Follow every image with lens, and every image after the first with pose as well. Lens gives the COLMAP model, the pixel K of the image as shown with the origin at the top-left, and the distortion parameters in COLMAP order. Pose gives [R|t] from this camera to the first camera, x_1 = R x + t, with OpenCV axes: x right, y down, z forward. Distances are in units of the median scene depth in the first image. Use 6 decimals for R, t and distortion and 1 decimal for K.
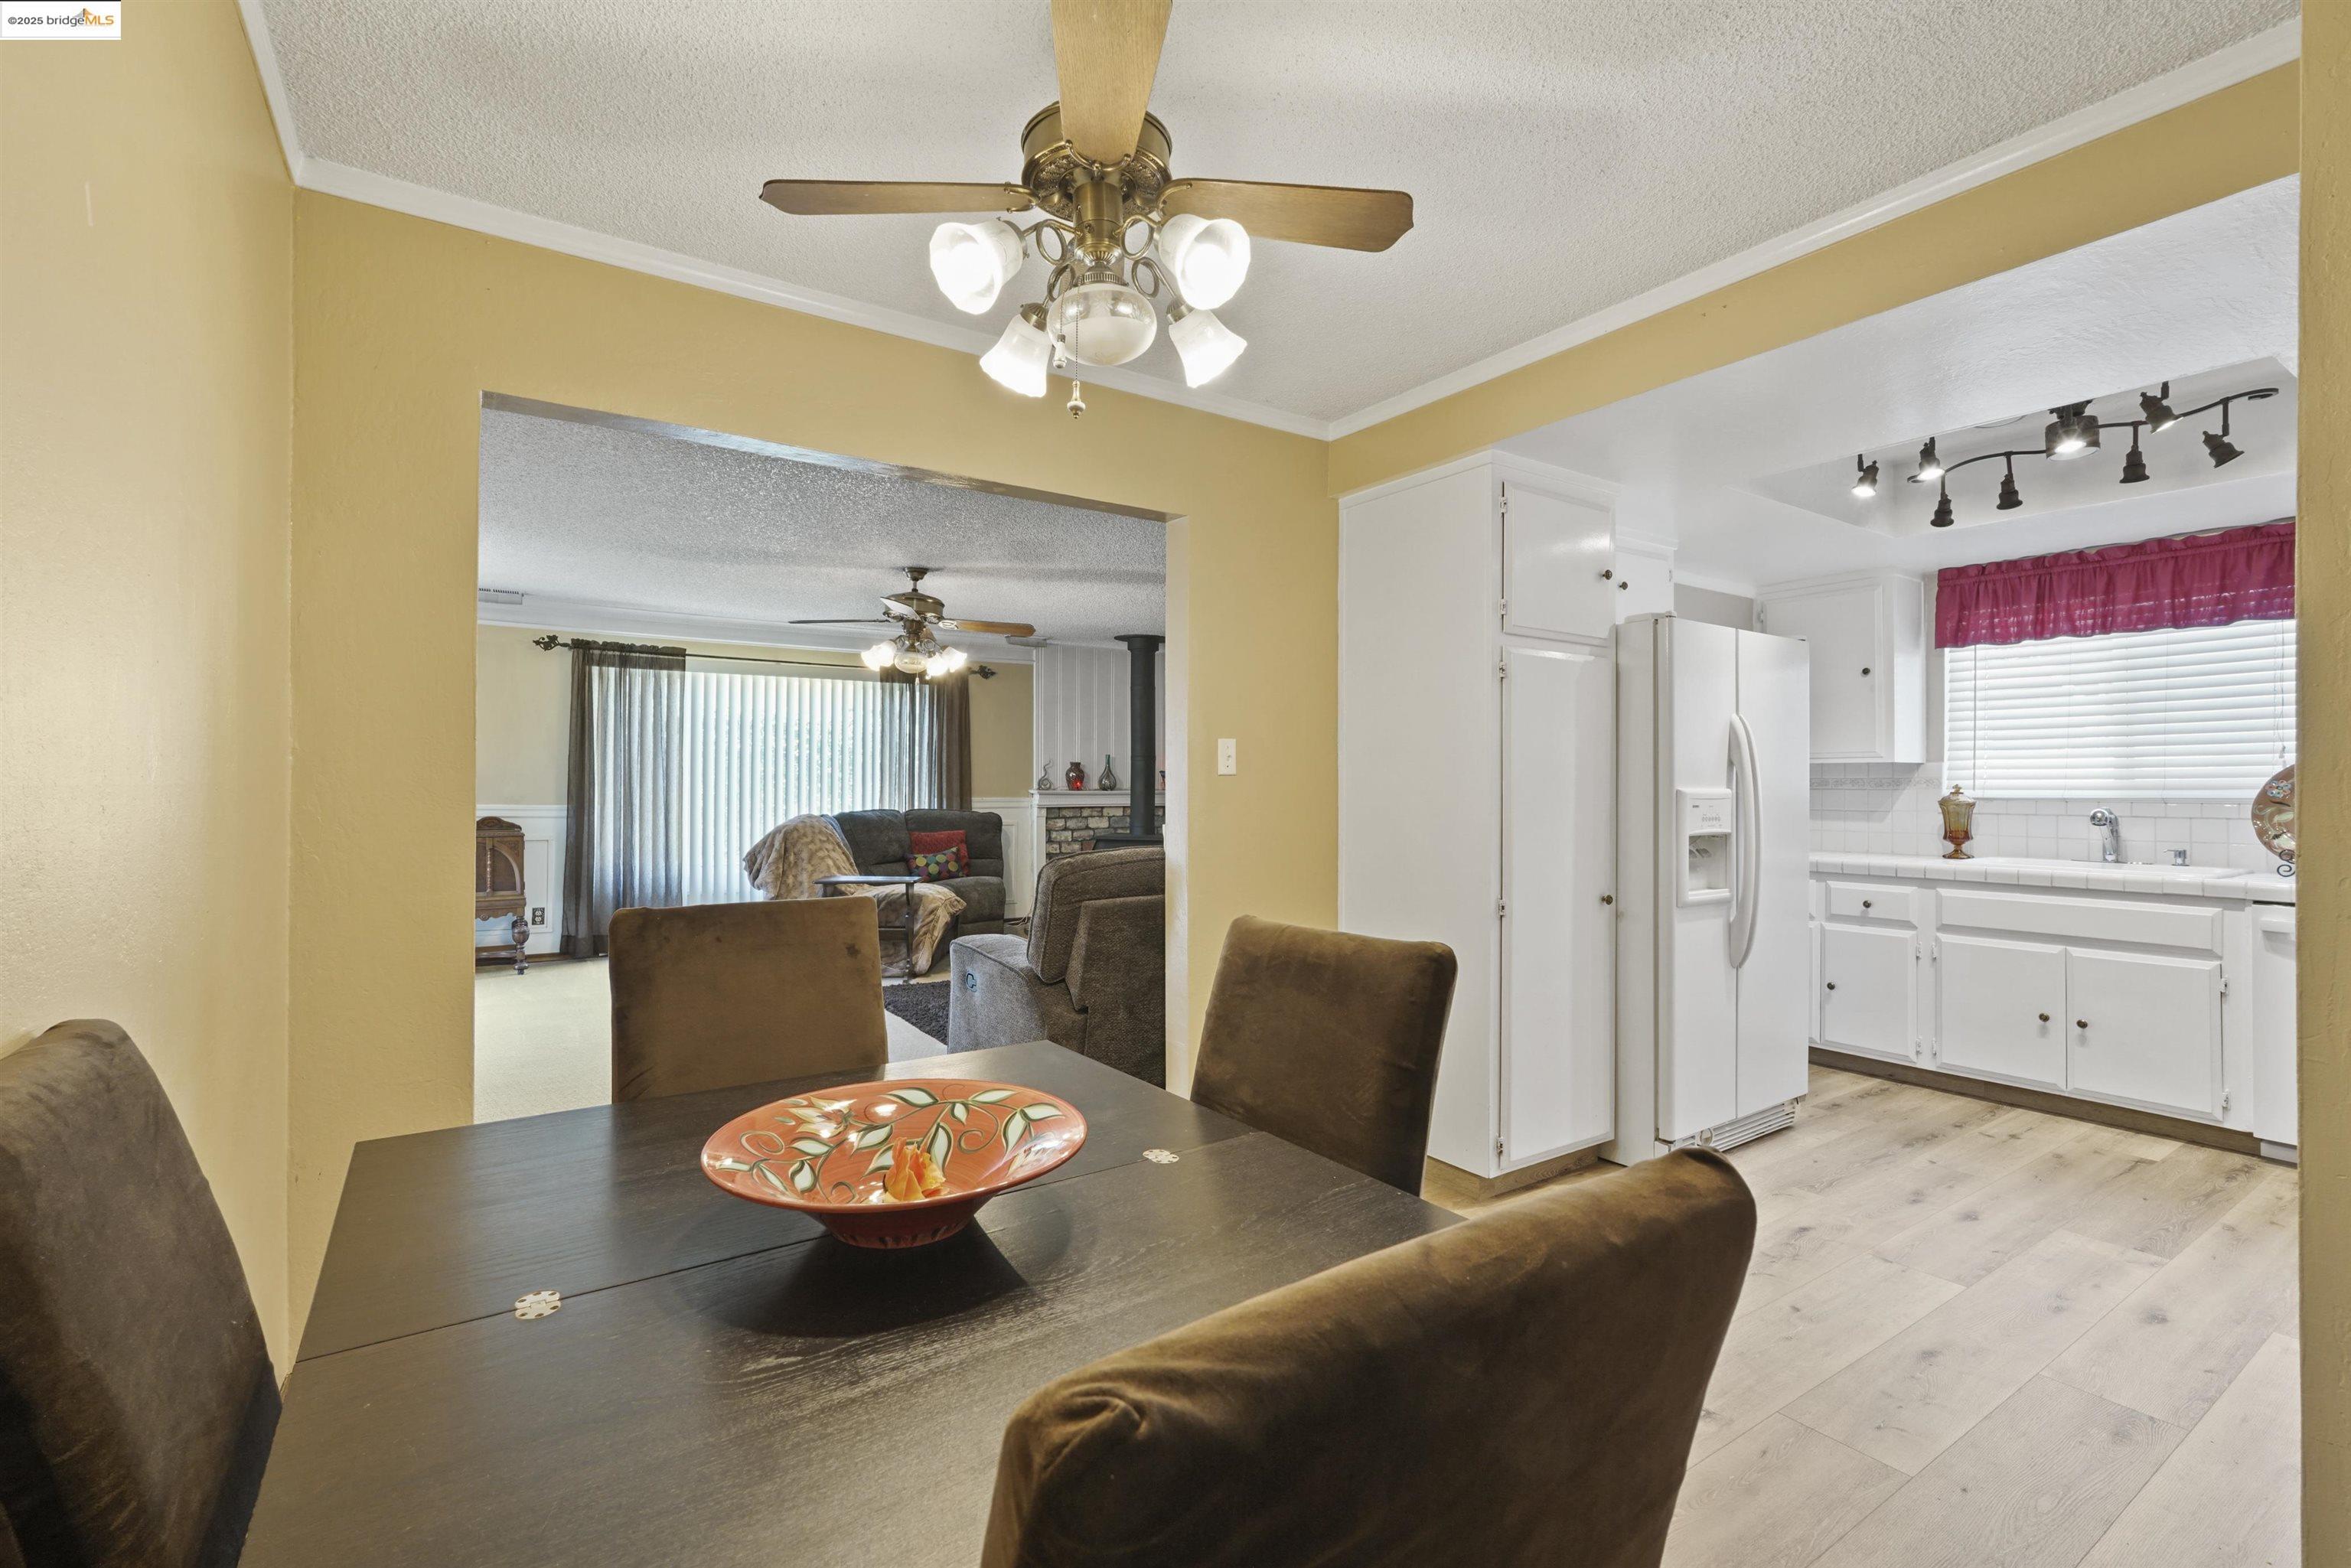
lens RADIAL K [[1044.1, 0, 1175.6], [0, 1044.1, 776.8], [0, 0, 1]] dist [-0.013206, 0.008227]
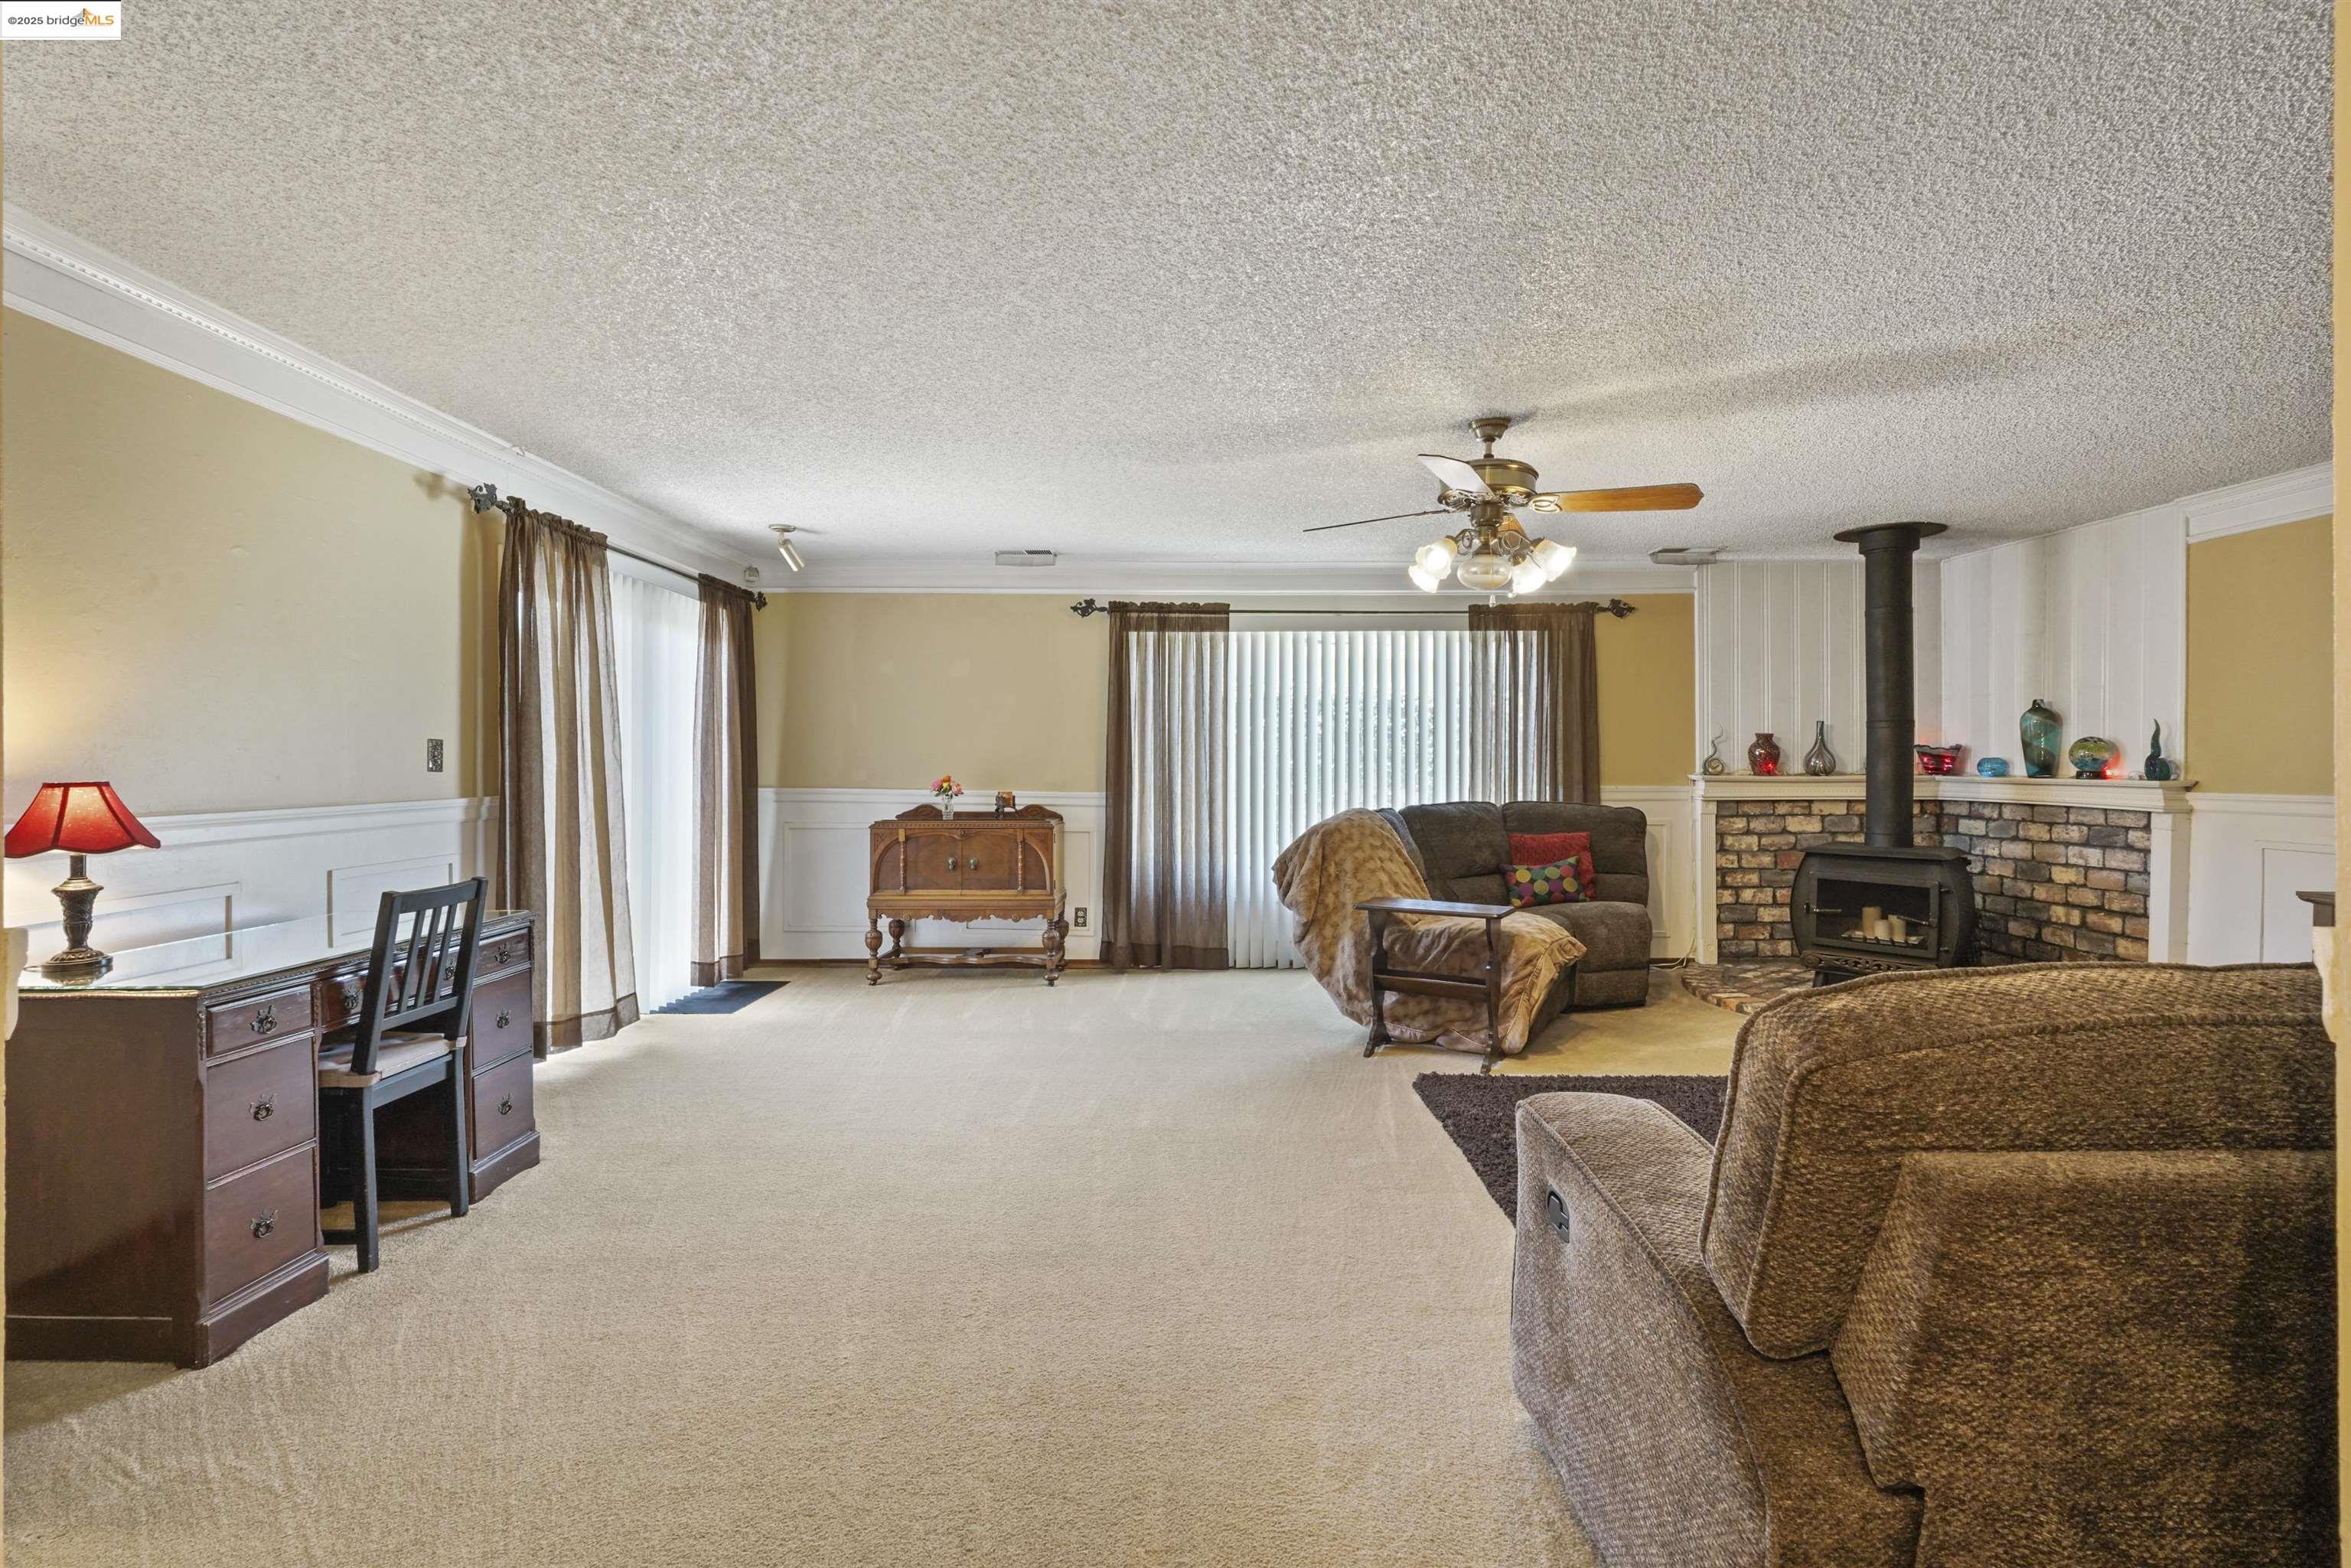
lens RADIAL K [[1030.1, 0, 1175.5], [0, 1030.1, 768.0], [0, 0, 1]] dist [-0.011683, 0.000540]
pose [[0.825950, -0.002905, -0.563736, -0.052997], [0.007251, 0.999959, 0.005471, 0.002563], [0.563697, -0.008606, 0.825937, 0.346847]]
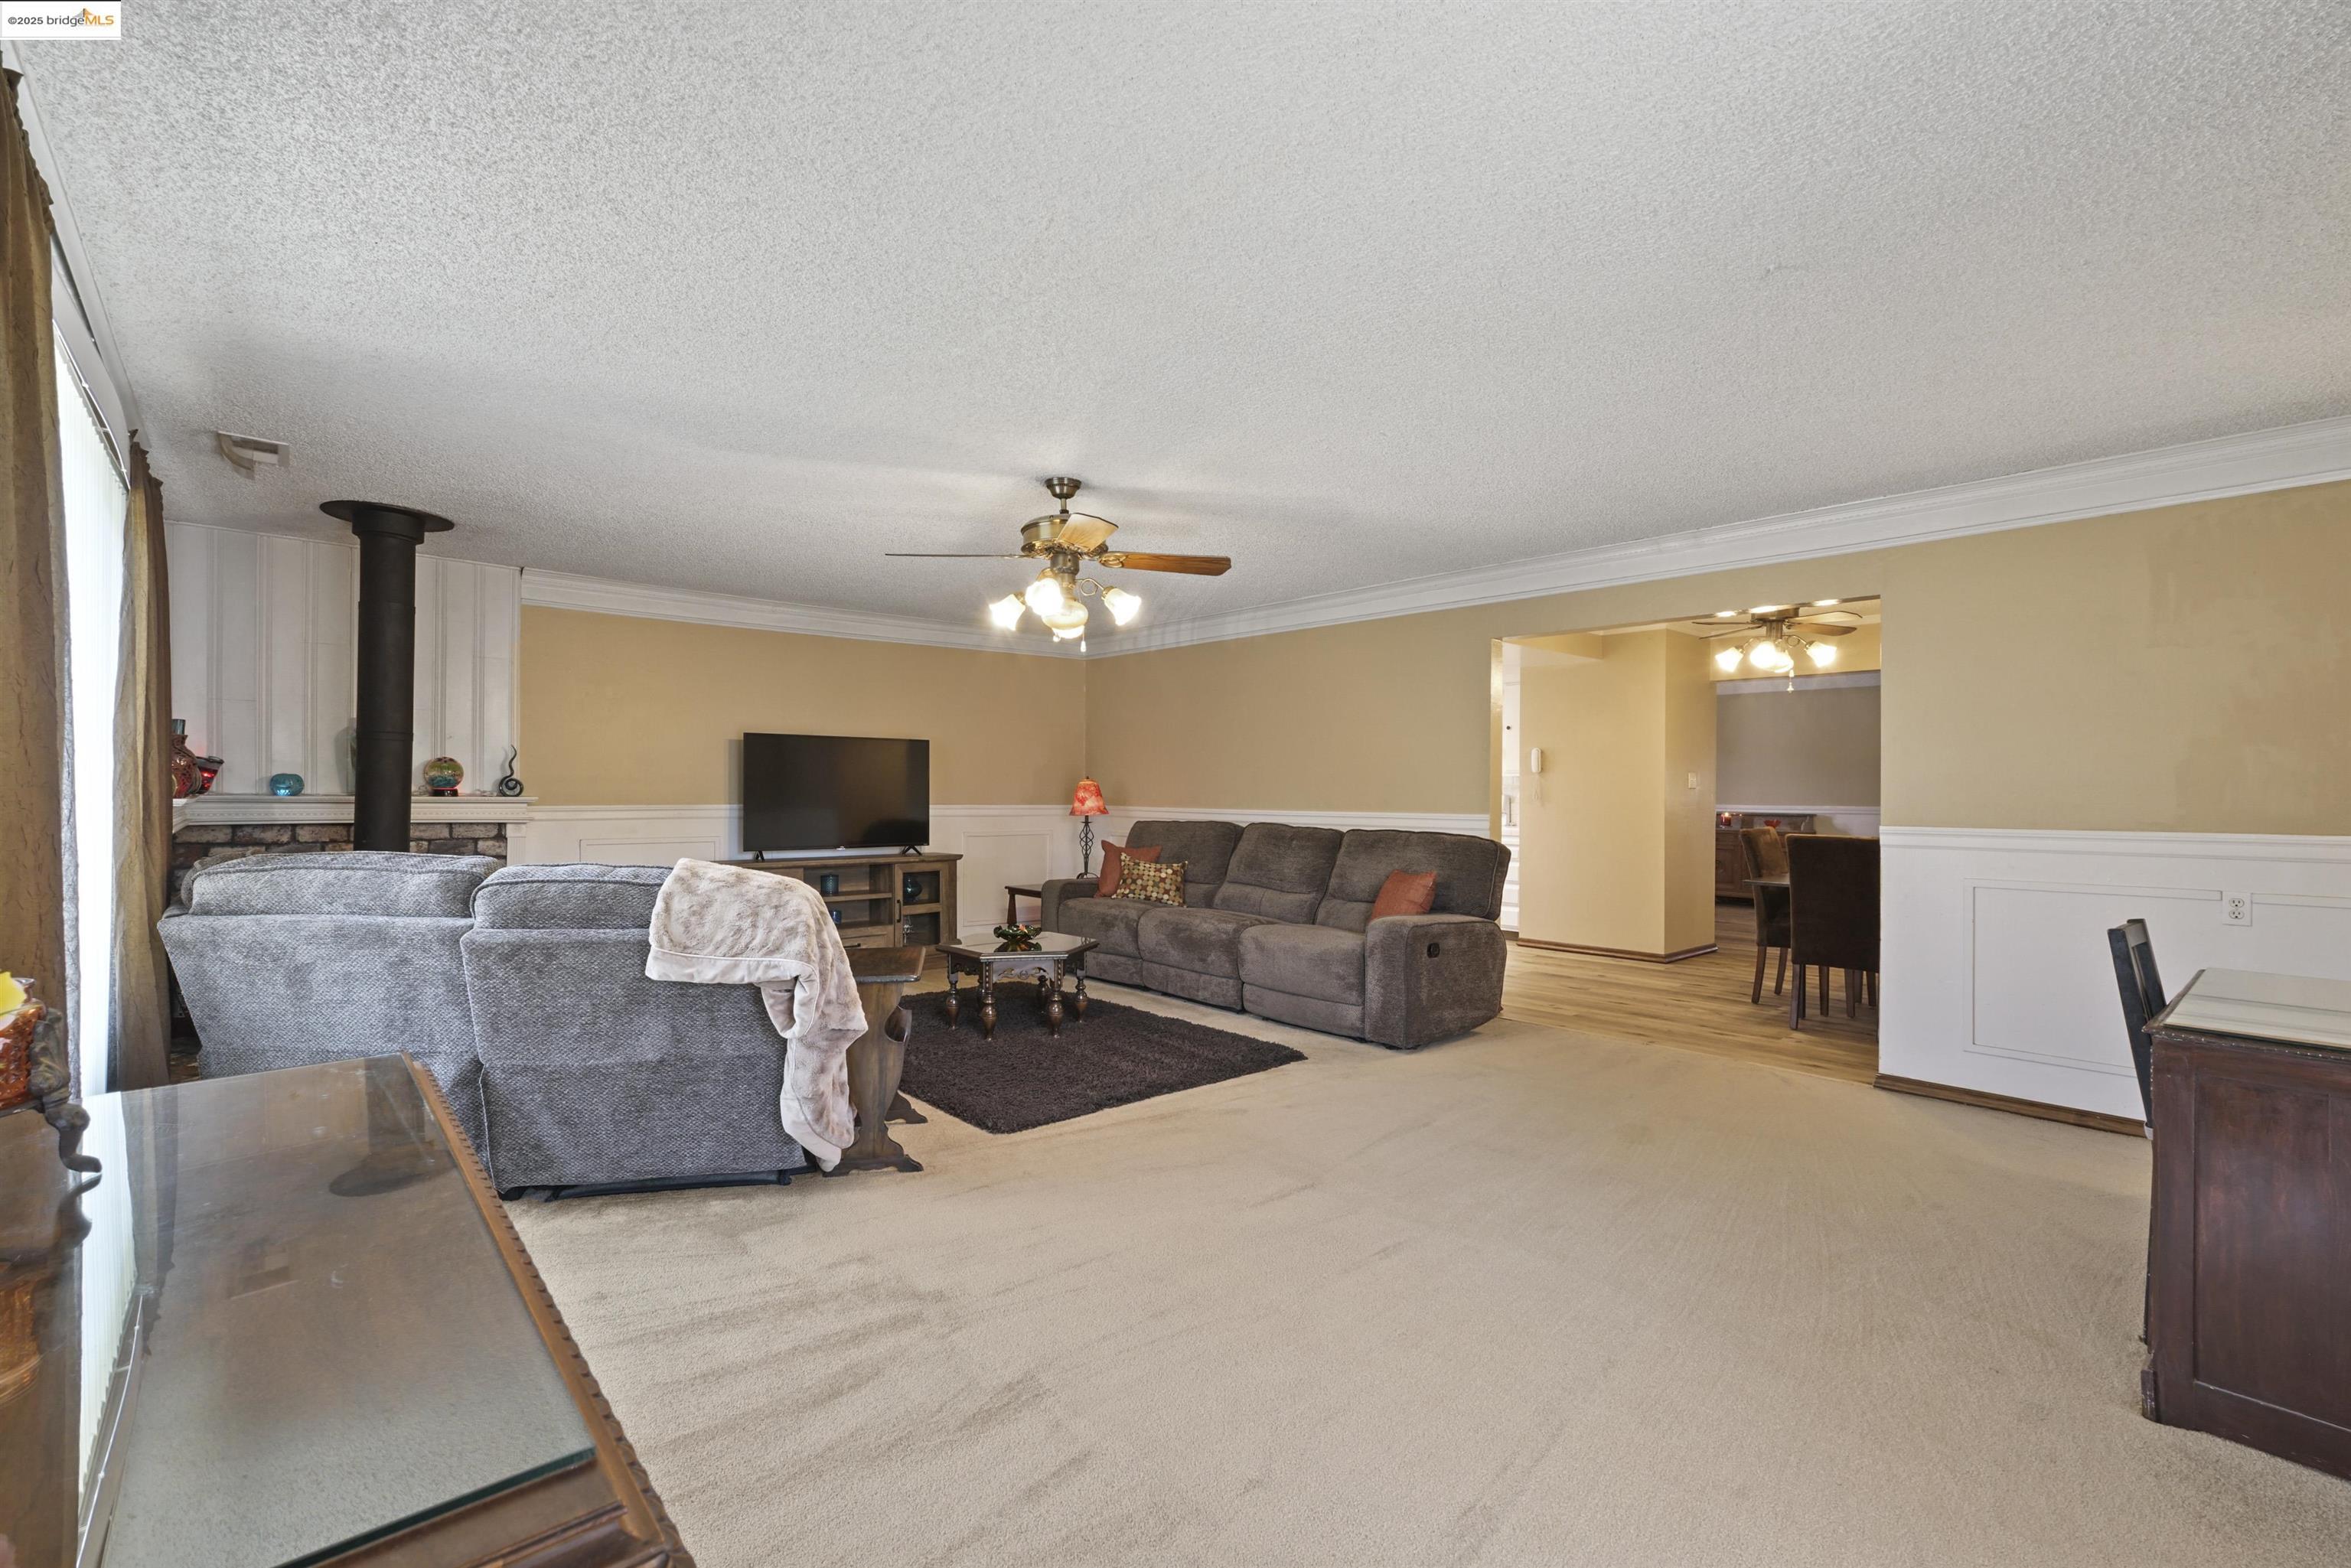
lens RADIAL K [[1029.7, 0, 1174.1], [0, 1029.7, 780.6], [0, 0, 1]] dist [-0.005122, 0.000078]
pose [[-0.130845, 0.002982, 0.991398, -0.845300], [-0.014603, 0.999881, -0.004935, 0.002749], [-0.991295, -0.015123, -0.130786, 0.906784]]
